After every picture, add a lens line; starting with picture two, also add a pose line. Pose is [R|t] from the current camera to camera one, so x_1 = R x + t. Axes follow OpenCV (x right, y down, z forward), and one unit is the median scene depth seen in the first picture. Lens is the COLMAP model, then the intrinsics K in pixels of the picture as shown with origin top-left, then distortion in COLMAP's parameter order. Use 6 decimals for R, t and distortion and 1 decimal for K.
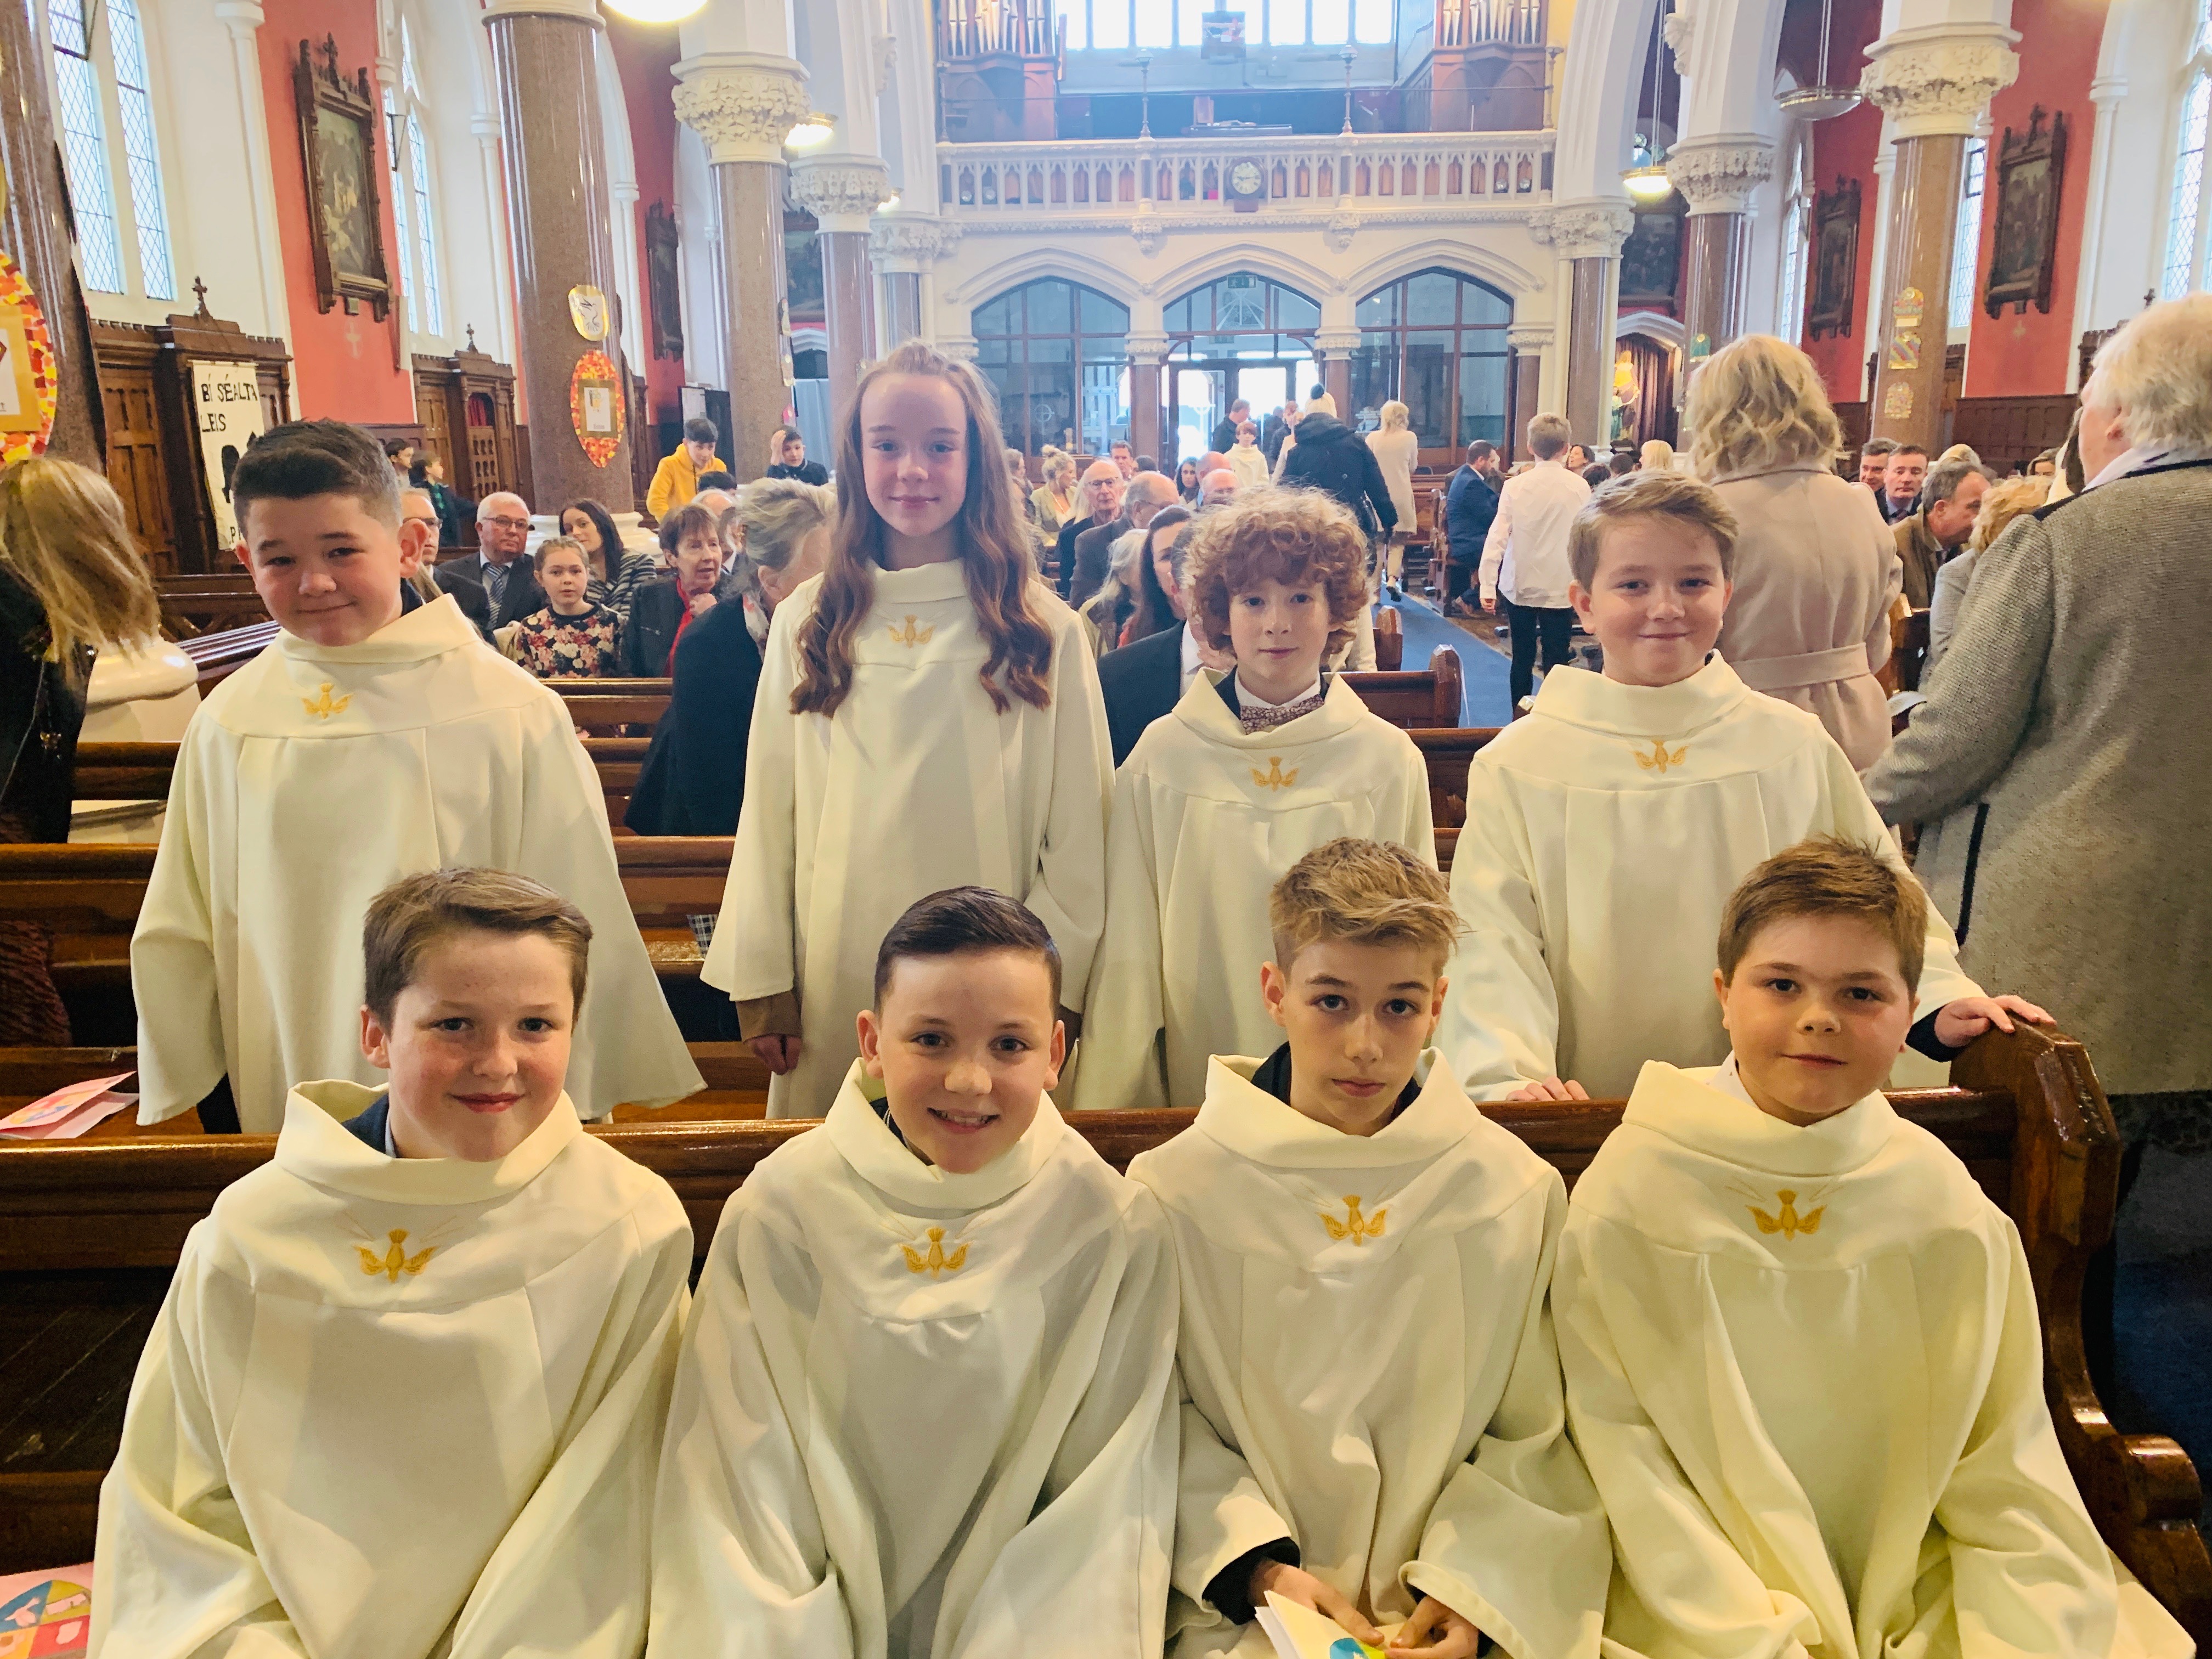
lens RADIAL K [[1684.6, 0, 1081.2], [0, 1684.6, 826.0], [0, 0, 1]] dist [0.019474, -0.007244]
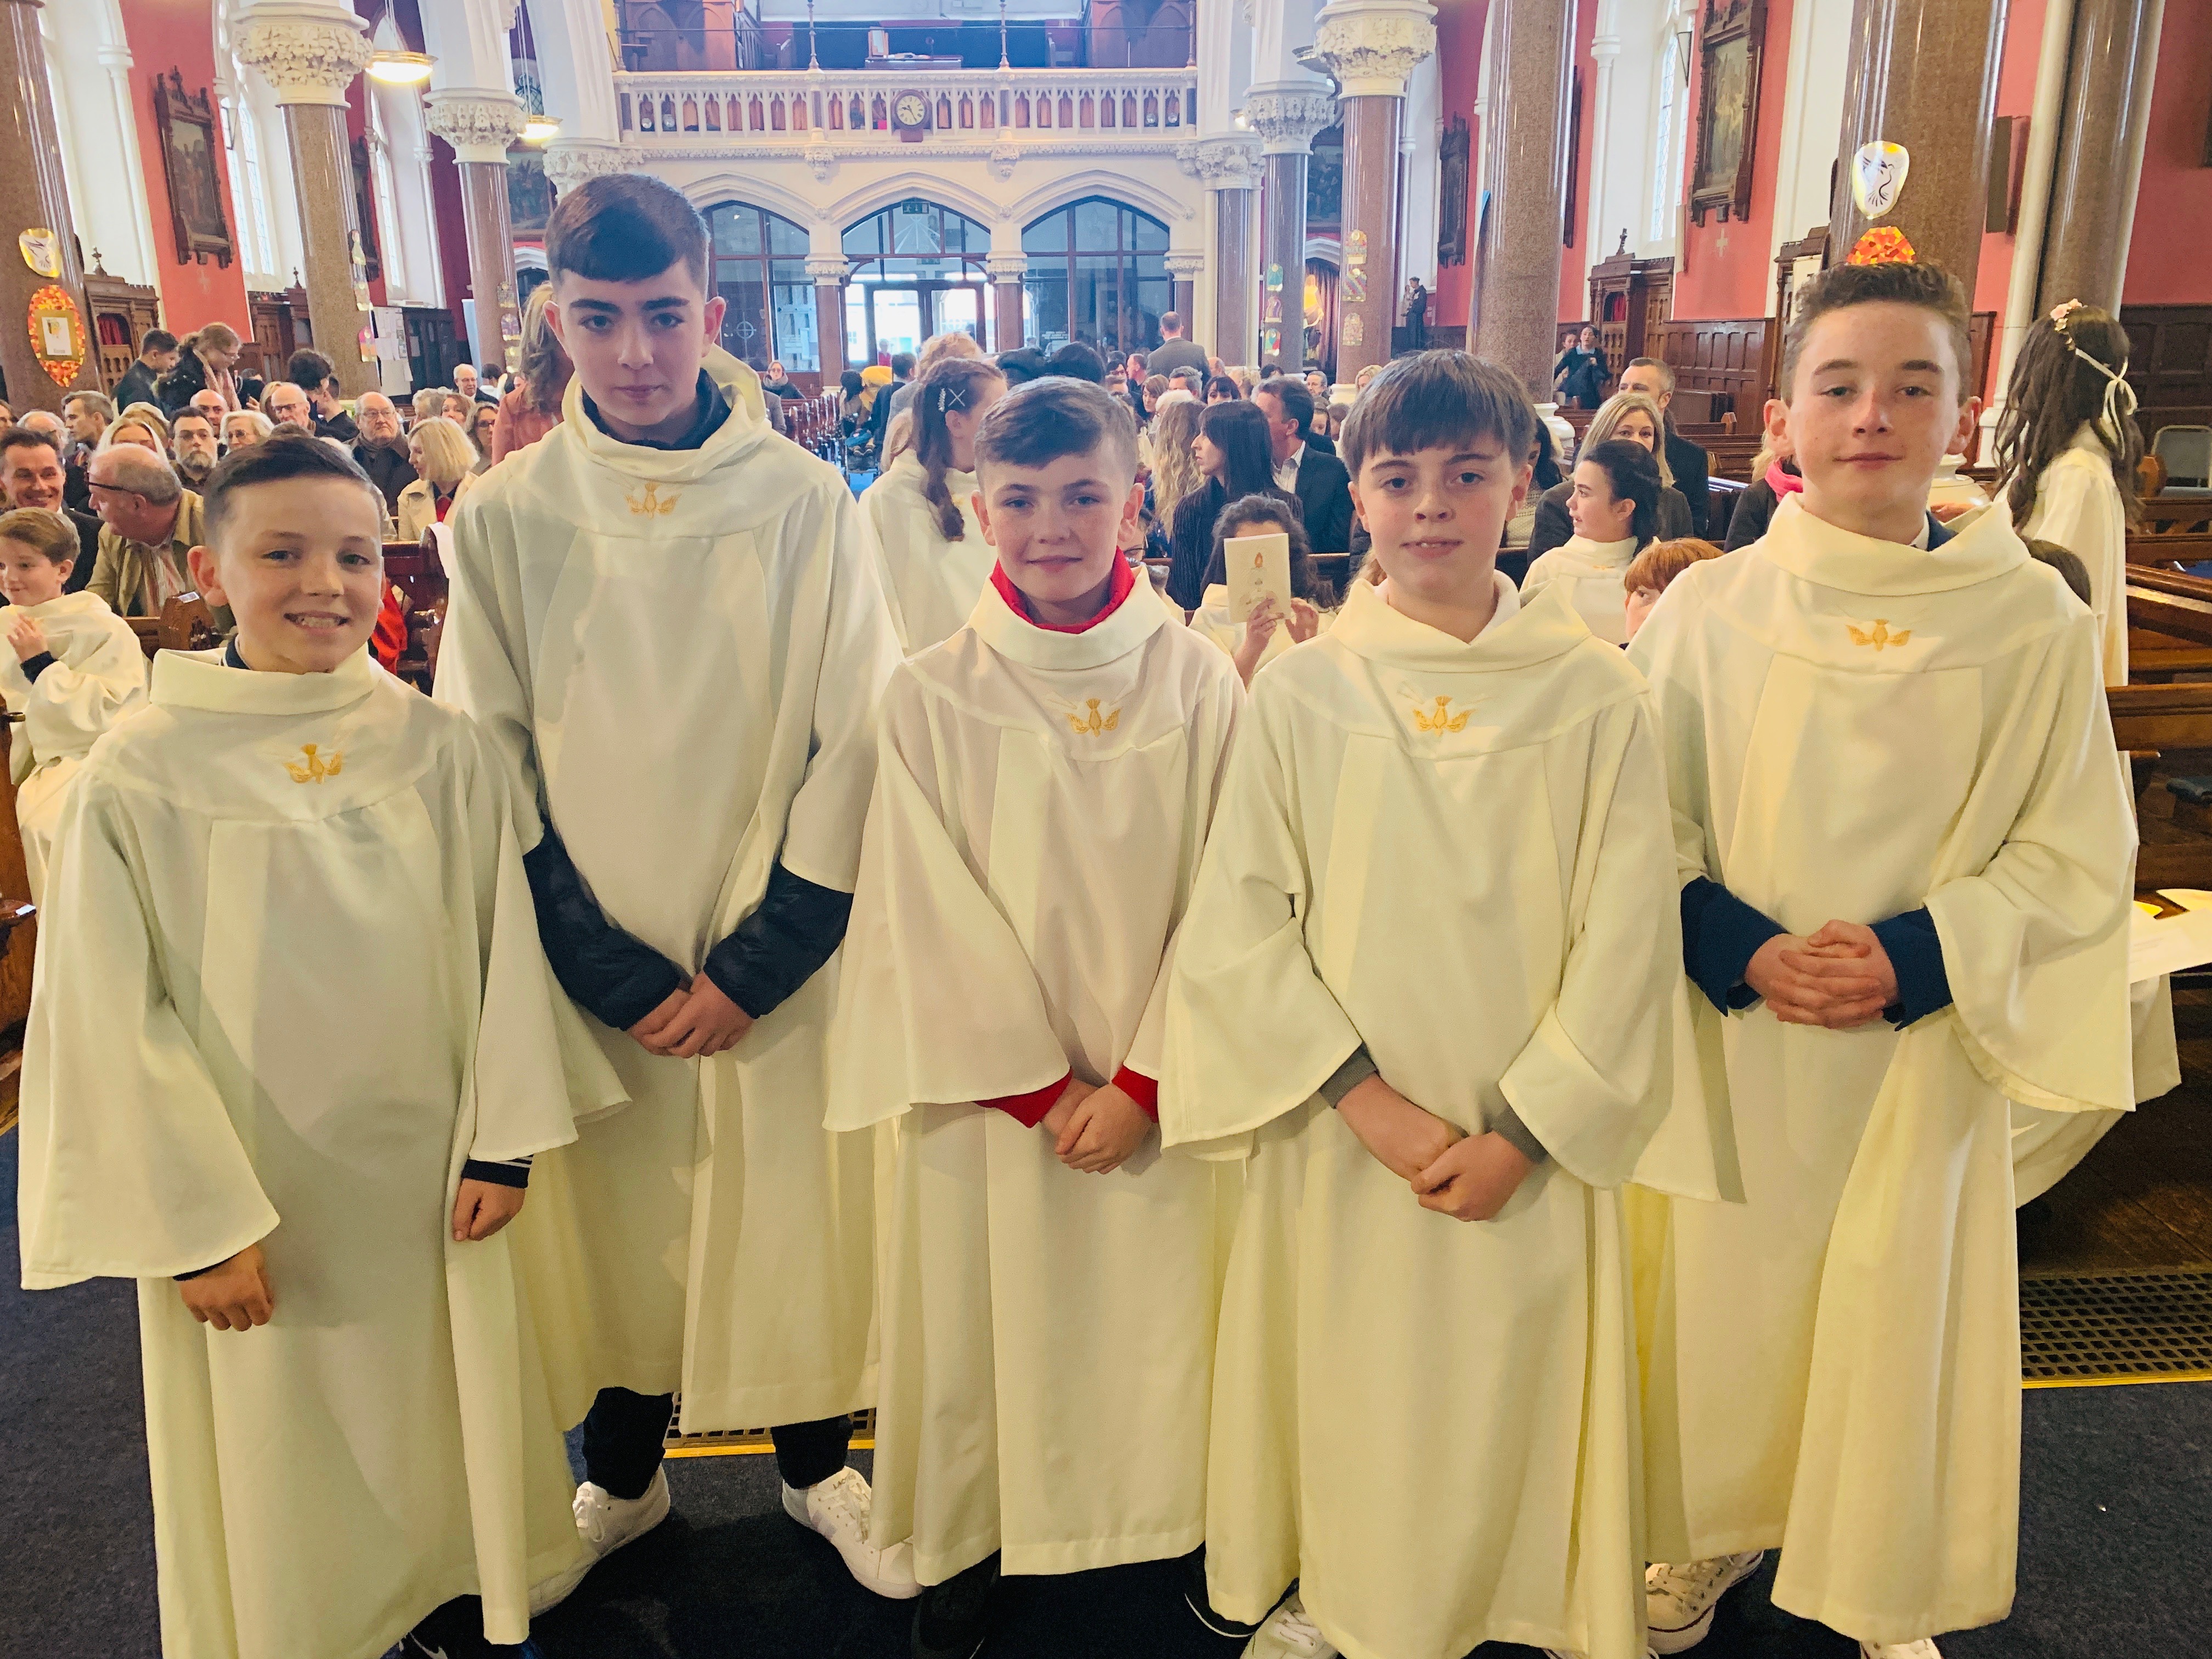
lens RADIAL K [[1692.7, 0, 1081.9], [0, 1692.7, 805.2], [0, 0, 1]] dist [0.011468, 0.010510]
pose [[0.998155, -0.013879, 0.059106, 0.135319], [0.011744, 0.999271, 0.036315, 0.015777], [-0.059567, -0.035554, 0.997591, -0.085268]]
